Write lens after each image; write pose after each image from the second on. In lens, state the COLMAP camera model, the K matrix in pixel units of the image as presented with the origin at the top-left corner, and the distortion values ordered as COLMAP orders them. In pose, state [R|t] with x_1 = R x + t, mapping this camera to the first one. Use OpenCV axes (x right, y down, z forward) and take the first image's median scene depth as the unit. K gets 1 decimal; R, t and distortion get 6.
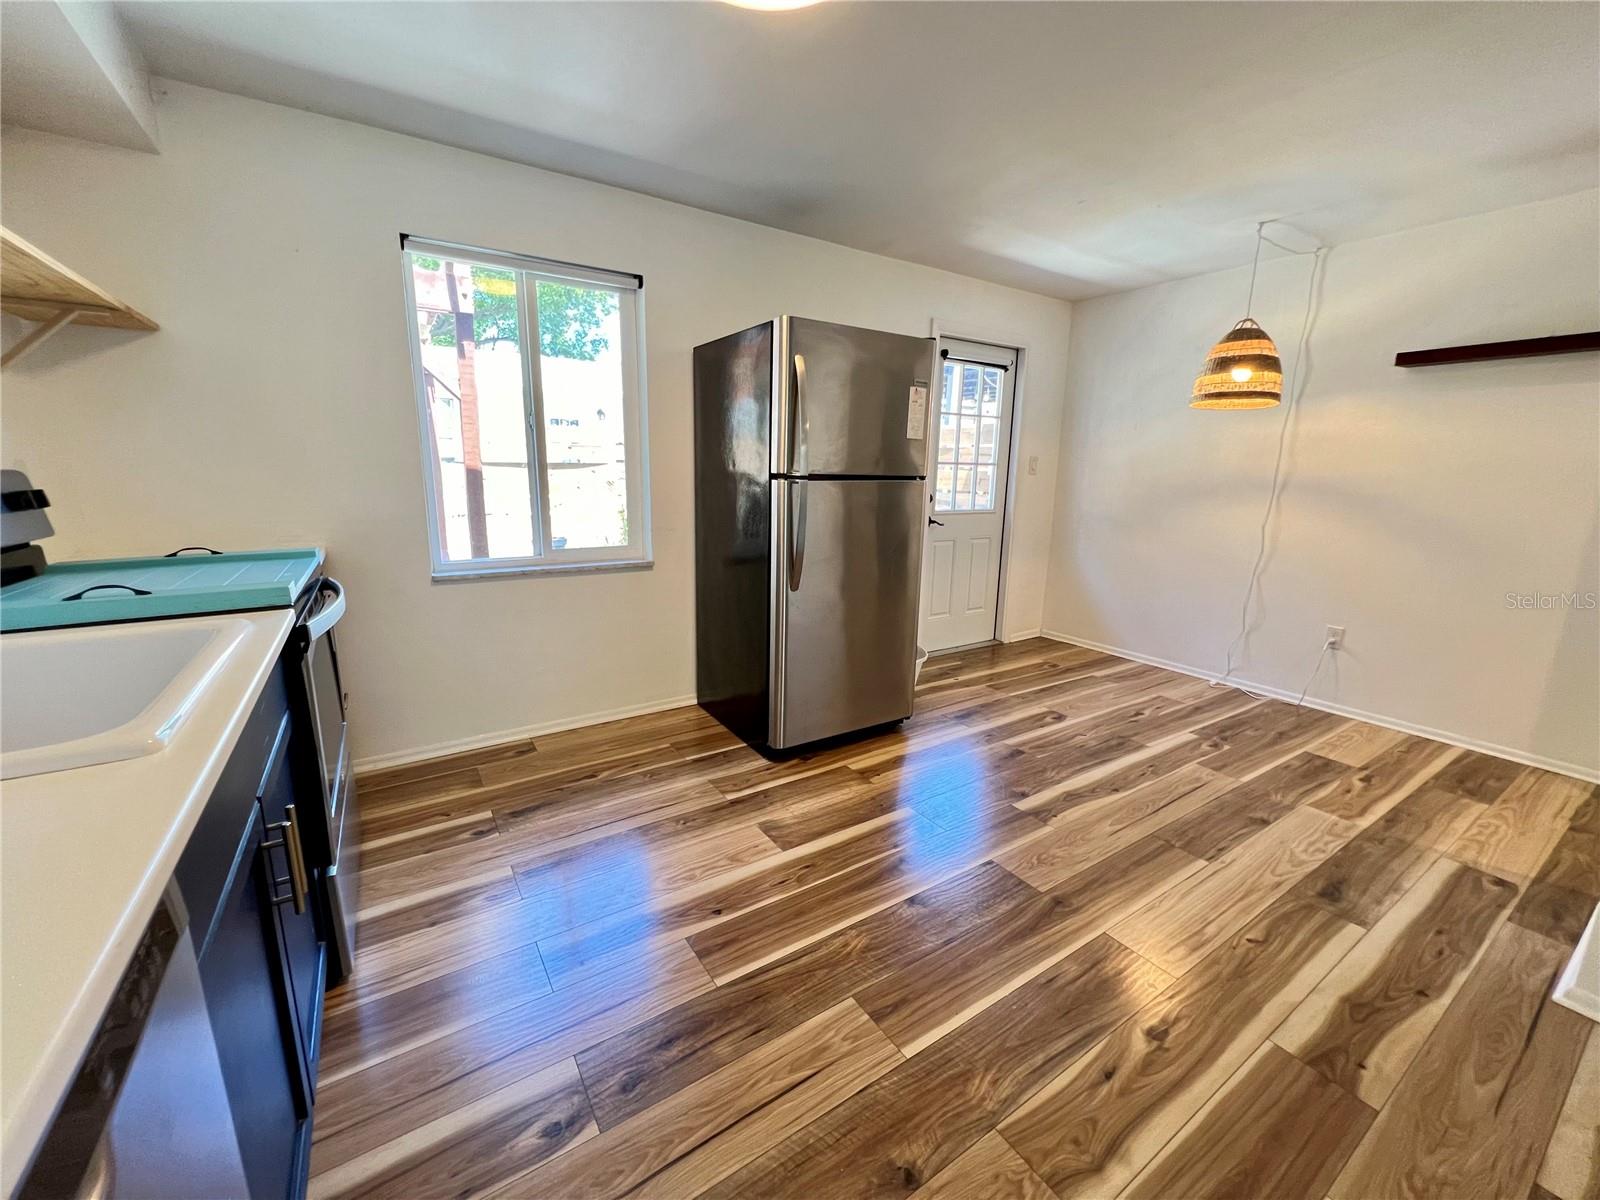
lens RADIAL K [[641.8, 0, 804.7], [0, 641.8, 589.9], [0, 0, 1]] dist [0.009703, -0.000132]
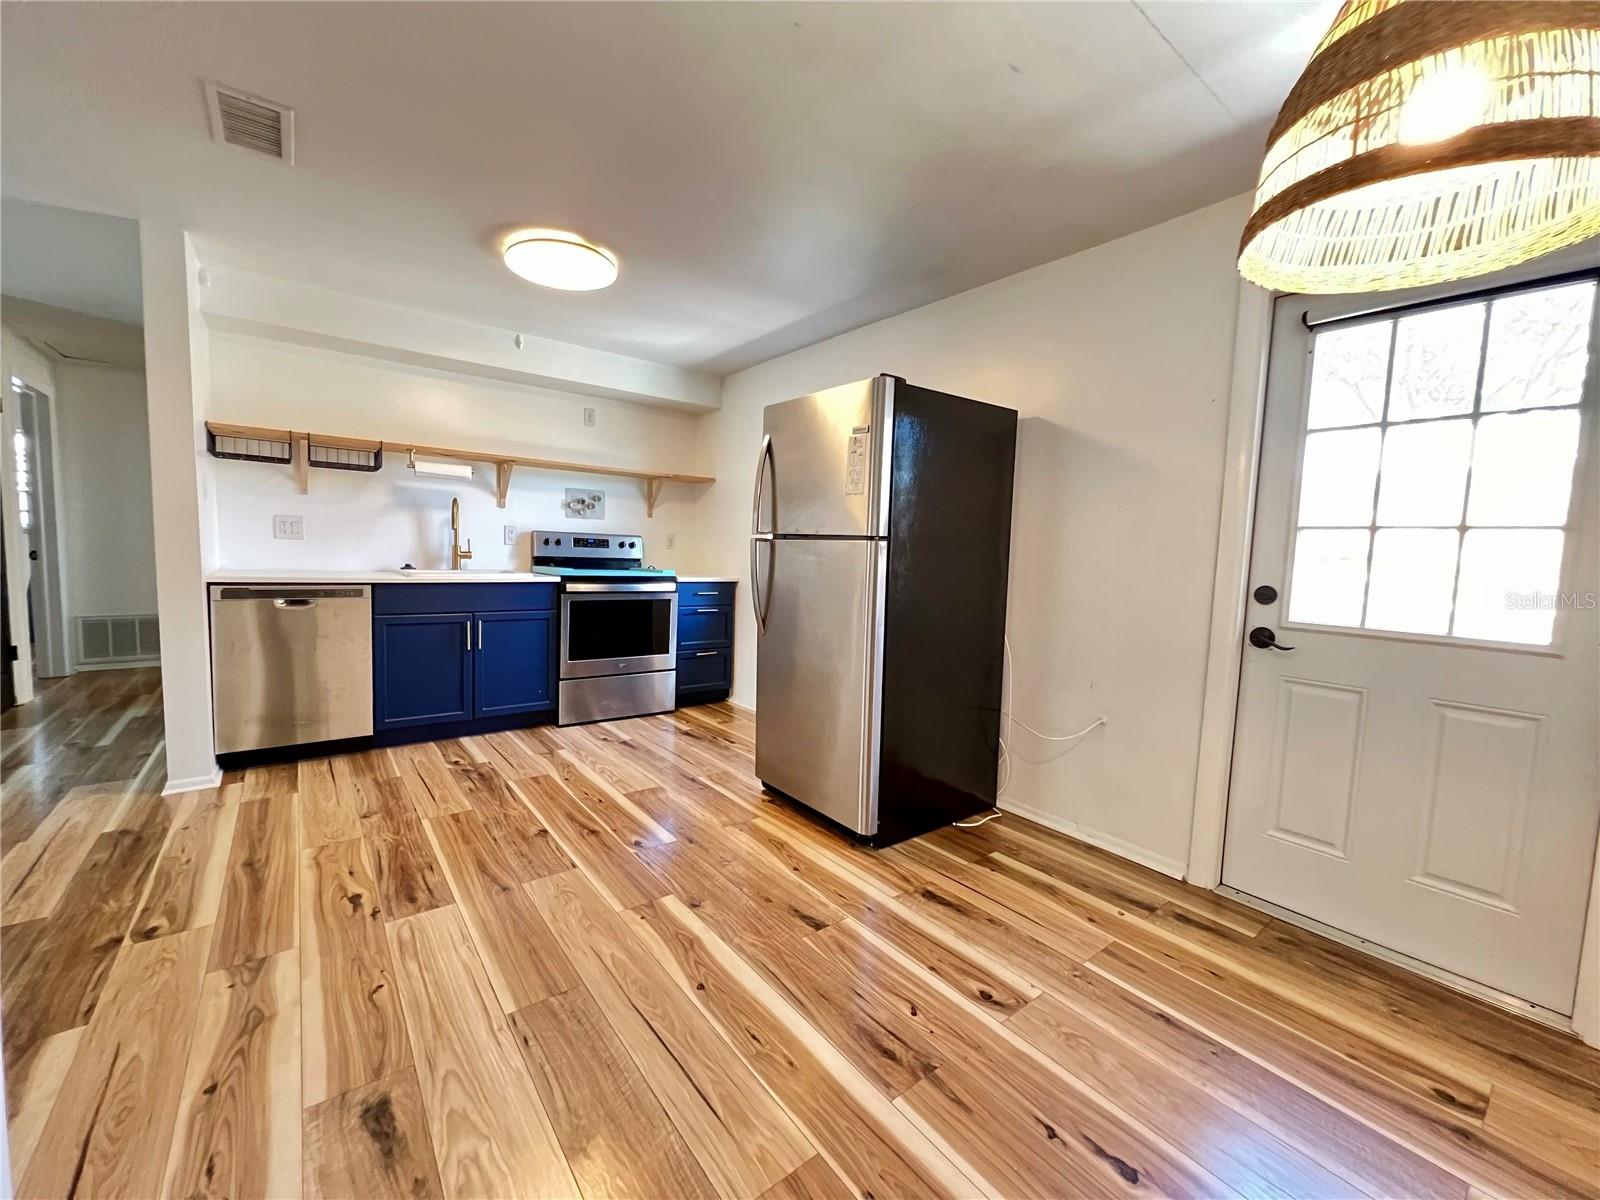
lens RADIAL K [[641.8, 0, 800.1], [0, 641.8, 603.0], [0, 0, 1]] dist [0.009703, -0.000132]
pose [[0.073905, 0.068951, -0.994879, 1.374509], [-0.216379, 0.974950, 0.051496, -0.160859], [0.973508, 0.211465, 0.086973, 1.170774]]
